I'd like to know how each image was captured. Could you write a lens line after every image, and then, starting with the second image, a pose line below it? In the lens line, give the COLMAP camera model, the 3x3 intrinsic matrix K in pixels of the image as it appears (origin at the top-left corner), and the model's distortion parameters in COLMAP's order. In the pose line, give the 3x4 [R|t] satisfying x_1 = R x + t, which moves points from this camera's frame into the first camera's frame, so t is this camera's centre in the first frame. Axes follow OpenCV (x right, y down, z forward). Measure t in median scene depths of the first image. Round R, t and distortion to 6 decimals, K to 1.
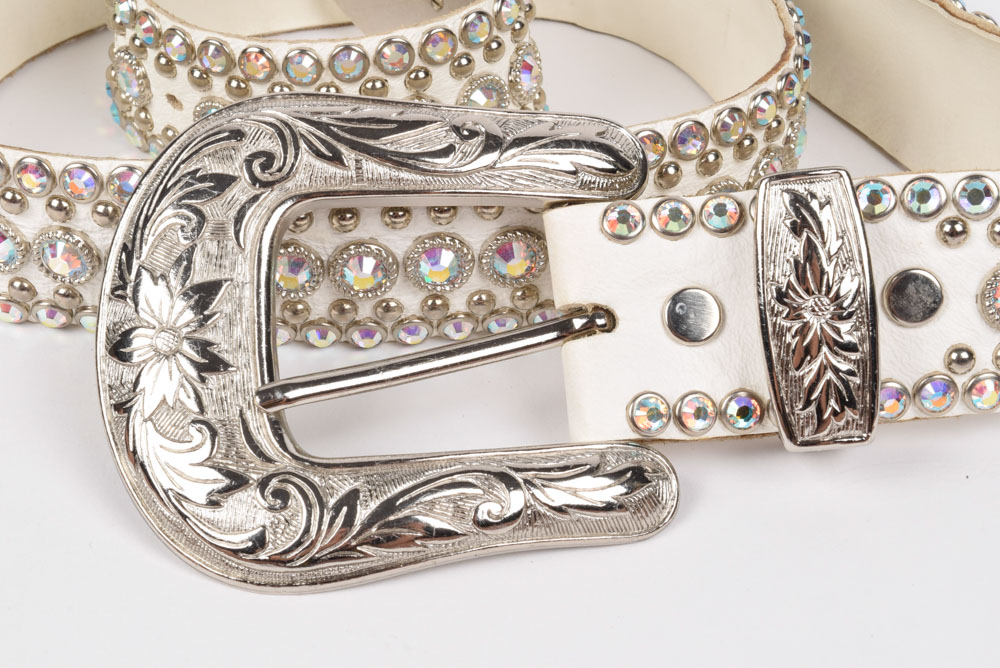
lens RADIAL K [[1996.1, 0, 500.0], [0, 1996.1, 334.0], [0, 0, 1]] dist [0.036886, -0.047911]
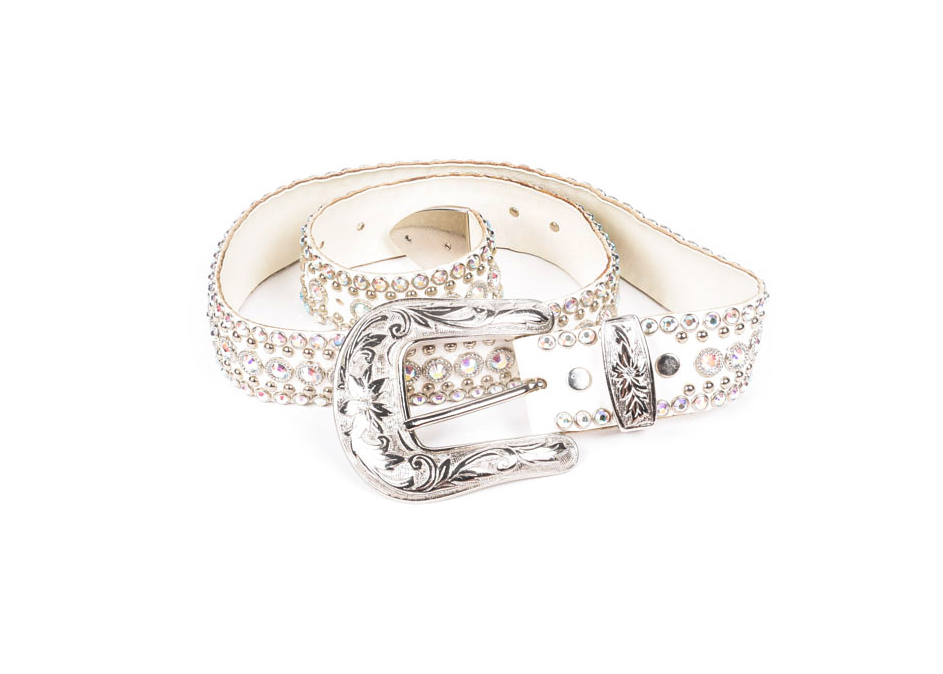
lens RADIAL K [[1721.7, 0, 471.5], [0, 1721.7, 337.0], [0, 0, 1]] dist [-0.051327, -0.019253]
pose [[0.996033, -0.069229, 0.055913, -0.144574], [0.071938, 0.996254, -0.047982, 0.030253], [-0.052382, 0.051814, 0.997282, -1.067143]]
